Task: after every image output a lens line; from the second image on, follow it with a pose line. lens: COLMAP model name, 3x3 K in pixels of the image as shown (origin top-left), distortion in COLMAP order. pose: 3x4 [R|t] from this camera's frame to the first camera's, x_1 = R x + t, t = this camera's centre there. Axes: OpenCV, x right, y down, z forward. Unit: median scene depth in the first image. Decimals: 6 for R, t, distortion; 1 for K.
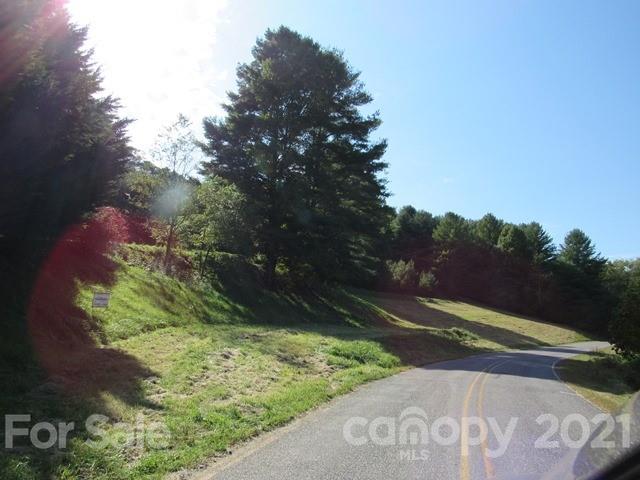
lens RADIAL K [[457.5, 0, 318.1], [0, 457.5, 236.6], [0, 0, 1]] dist [-0.025866, 0.003505]
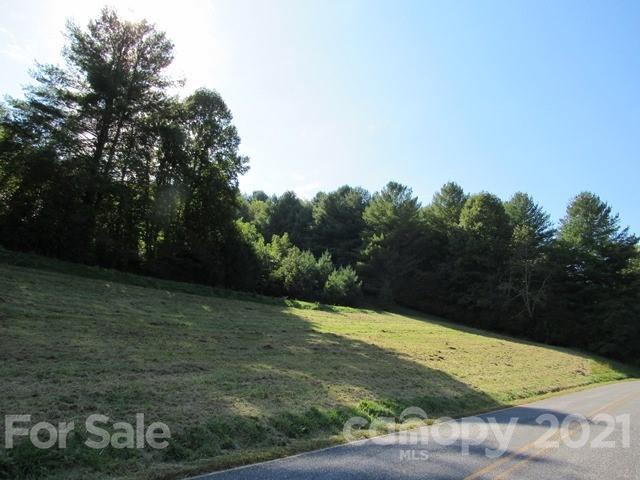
lens RADIAL K [[457.5, 0, 318.1], [0, 457.5, 236.6], [0, 0, 1]] dist [-0.025866, 0.003505]
pose [[0.999483, -0.022405, -0.023040, 0.214030], [0.020509, 0.996625, -0.079489, 0.082702], [0.024744, 0.078975, 0.996569, 0.373184]]
